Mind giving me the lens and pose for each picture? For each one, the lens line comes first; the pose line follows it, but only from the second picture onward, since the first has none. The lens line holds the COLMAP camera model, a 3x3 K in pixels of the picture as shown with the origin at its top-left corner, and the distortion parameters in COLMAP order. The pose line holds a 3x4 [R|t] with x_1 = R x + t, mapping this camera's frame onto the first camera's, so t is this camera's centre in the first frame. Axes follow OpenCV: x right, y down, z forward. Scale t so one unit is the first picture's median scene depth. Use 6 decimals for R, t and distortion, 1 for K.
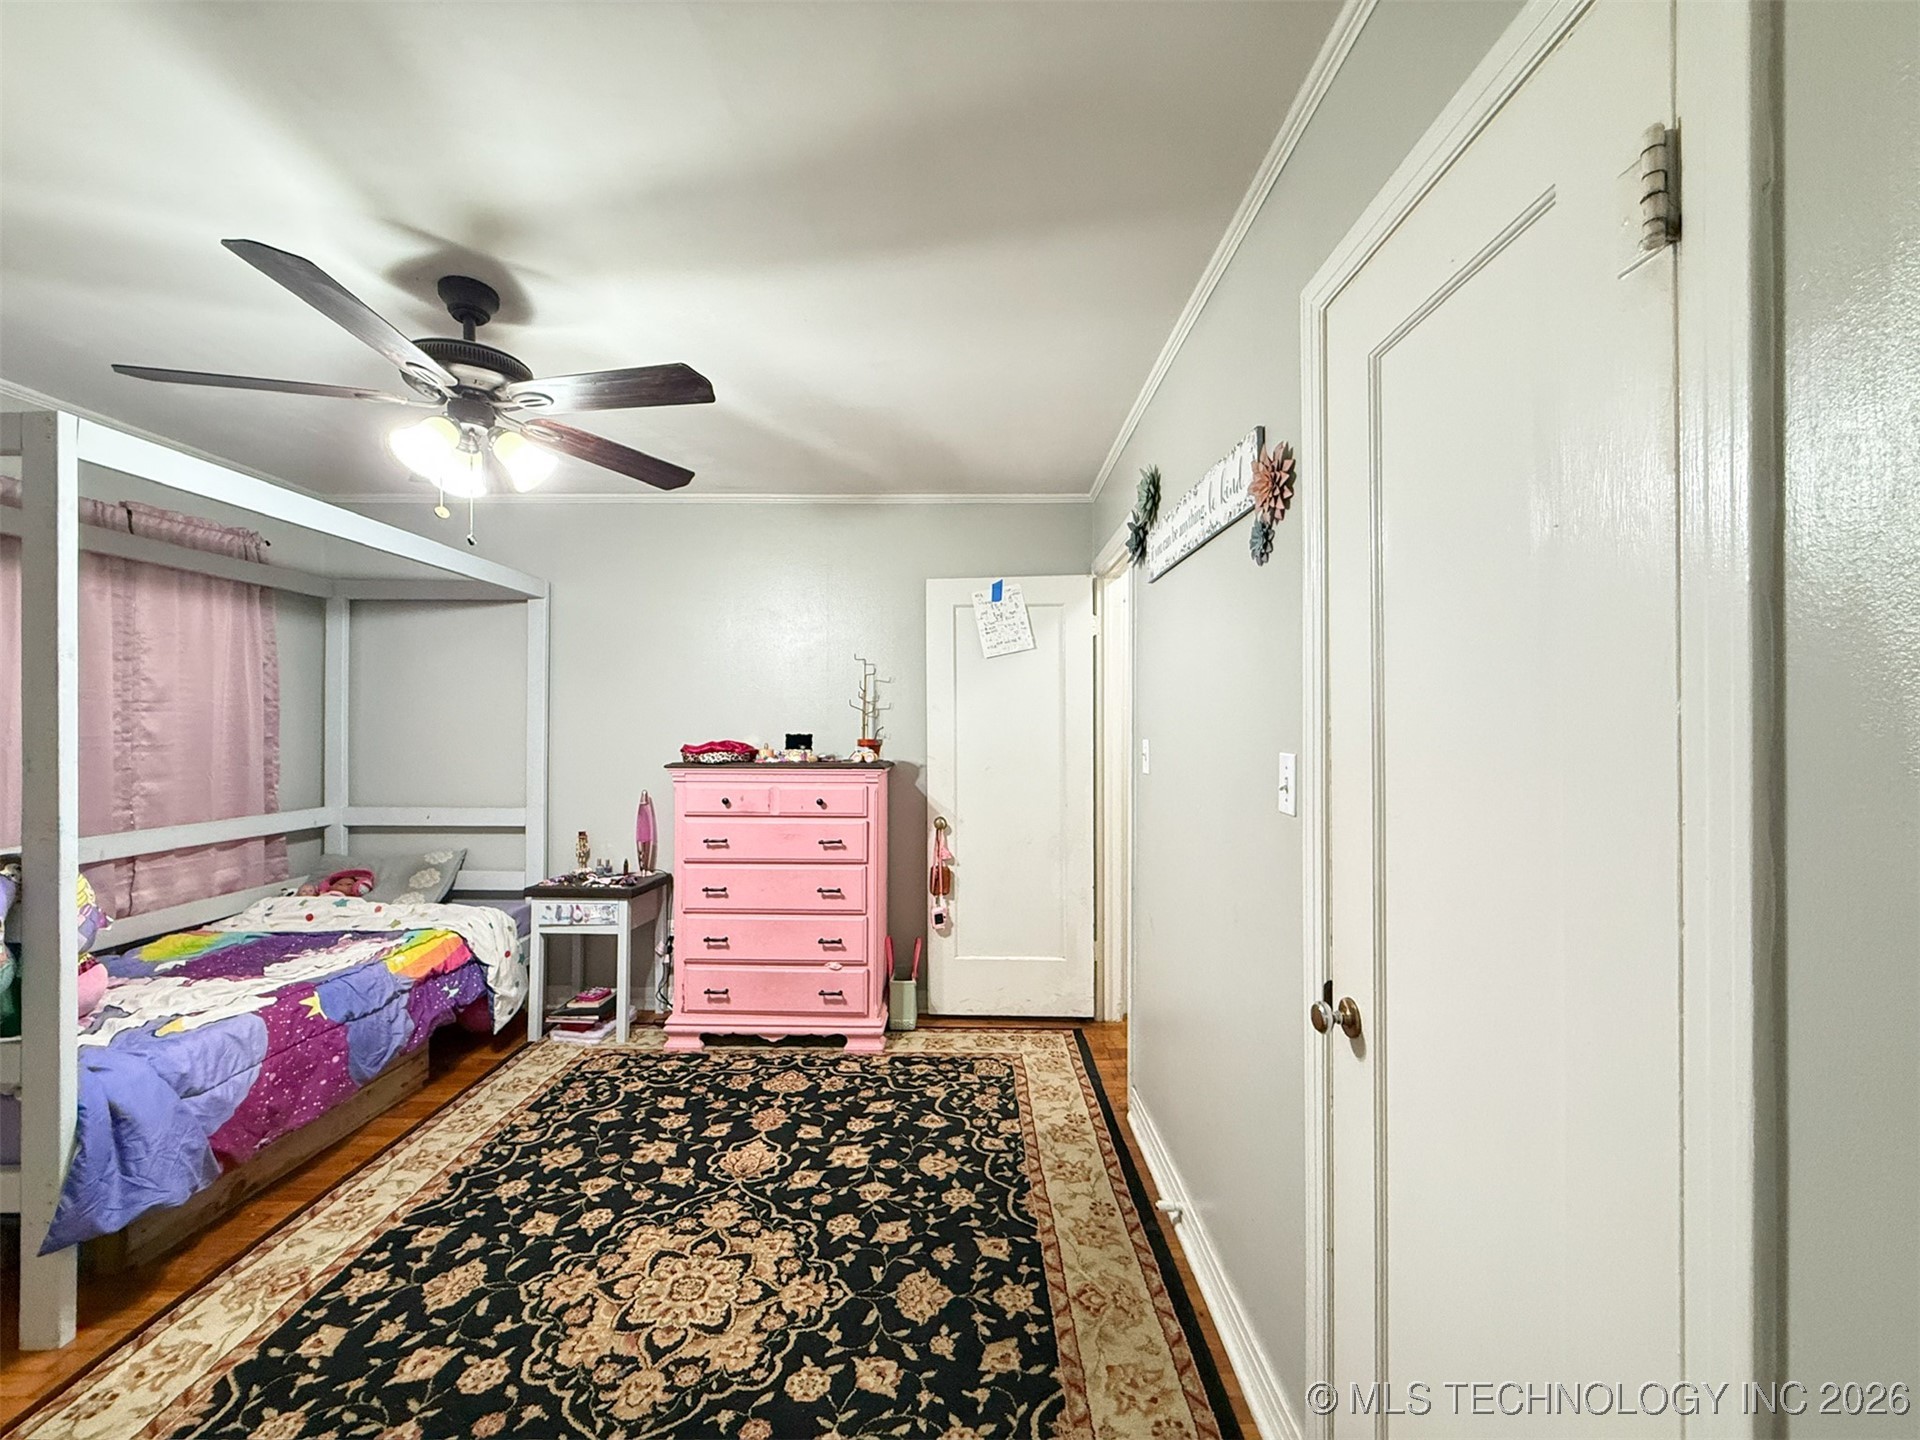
lens RADIAL K [[773.6, 0, 986.3], [0, 773.6, 726.8], [0, 0, 1]] dist [-0.001129, -0.000086]
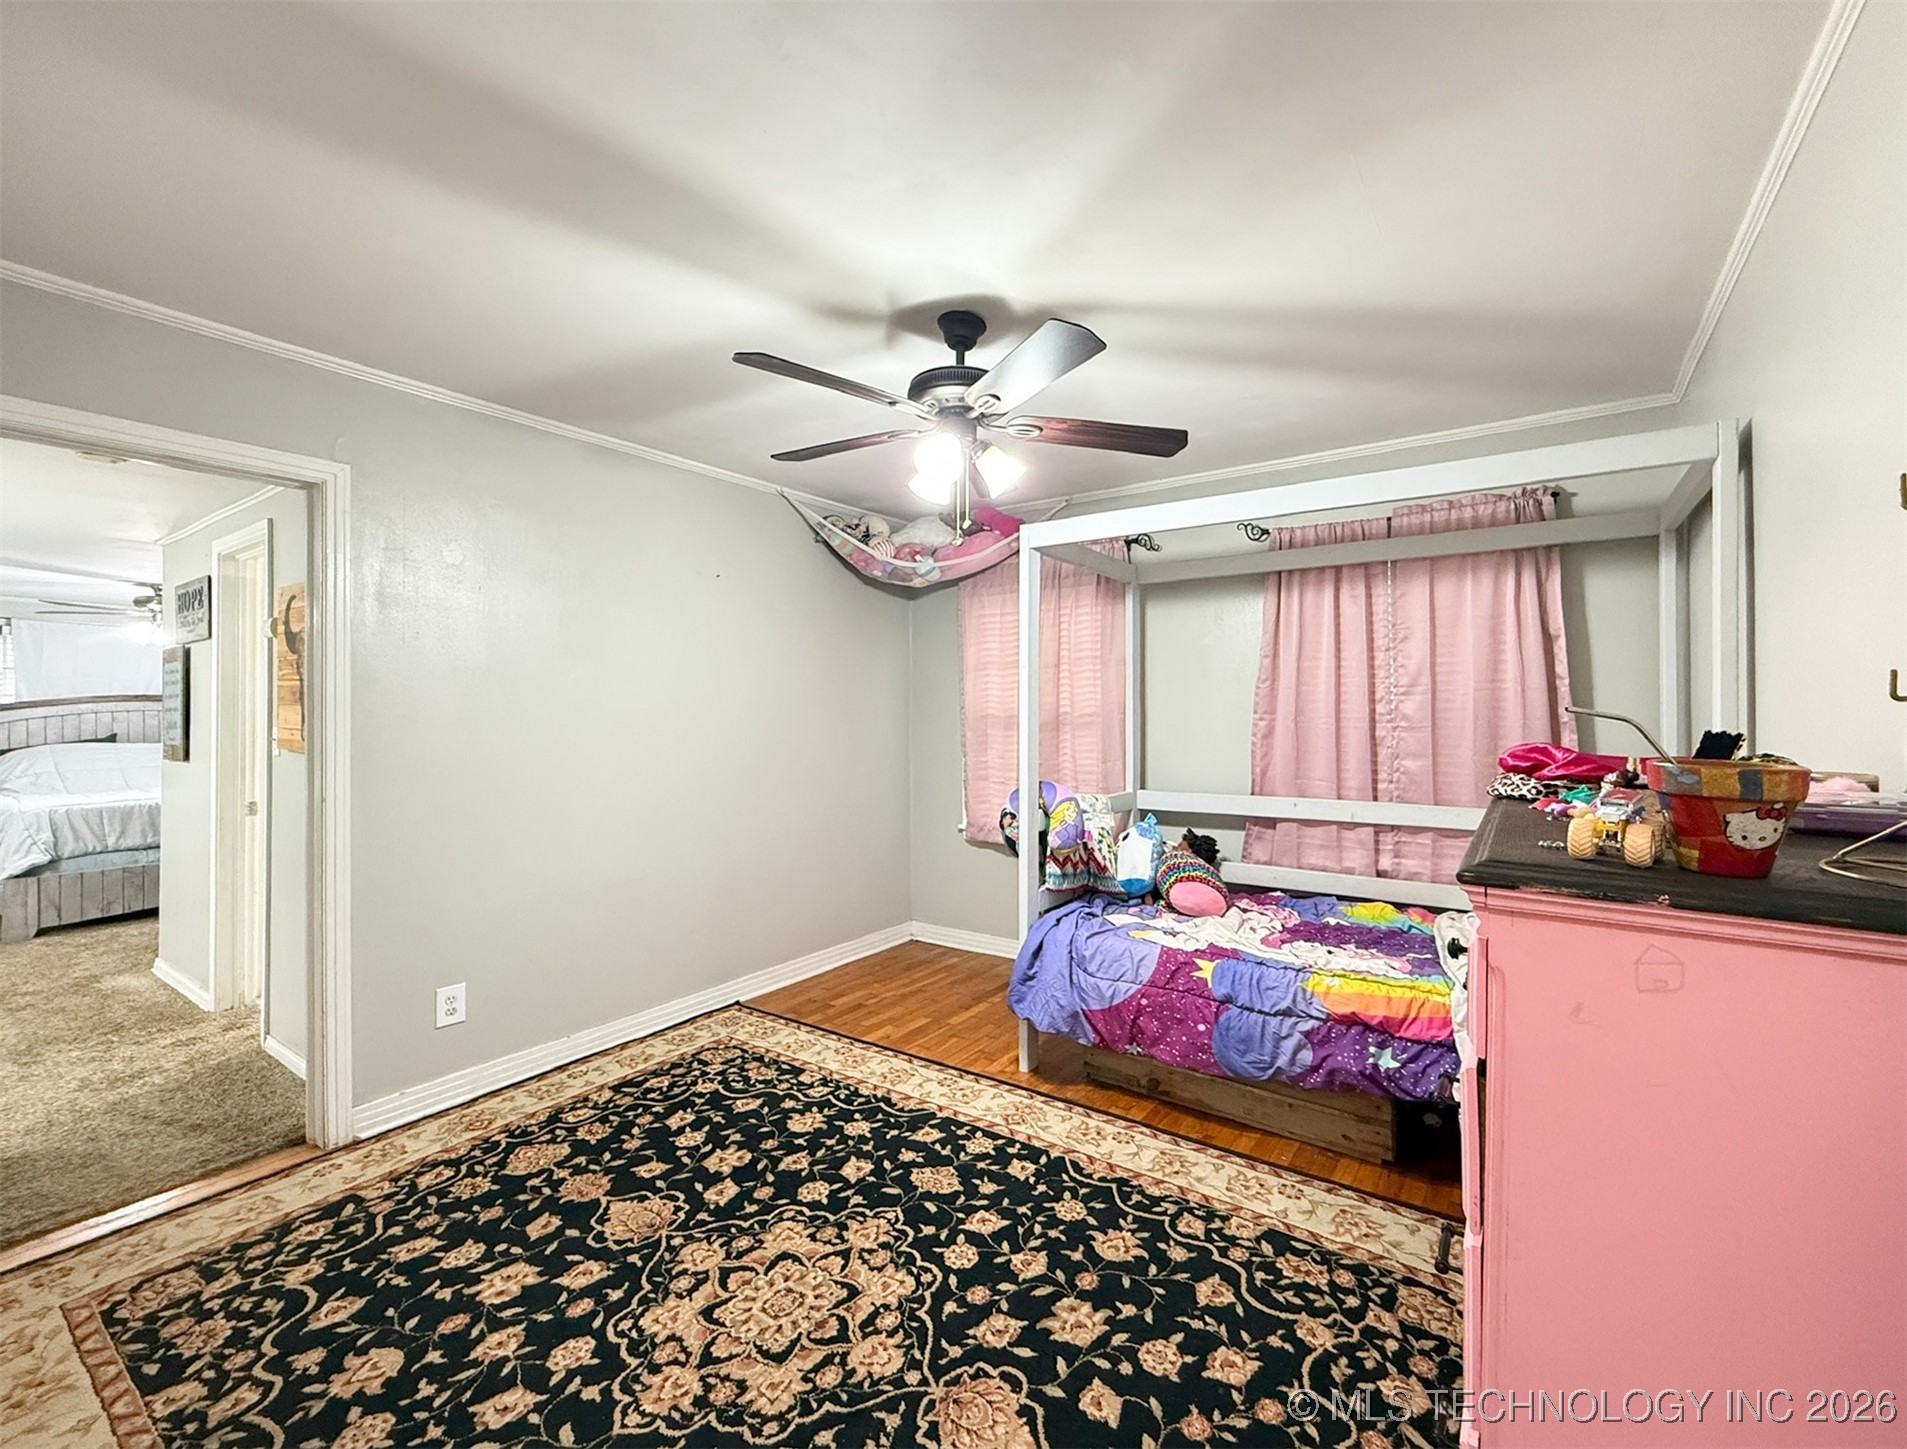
lens RADIAL K [[786.0, 0, 973.0], [0, 786.0, 710.4], [0, 0, 1]] dist [-0.005290, 0.001029]
pose [[-0.579234, 0.001319, -0.815160, 0.231865], [-0.001615, 0.999995, 0.002766, -0.001975], [0.815159, 0.002919, -0.579229, 1.546458]]
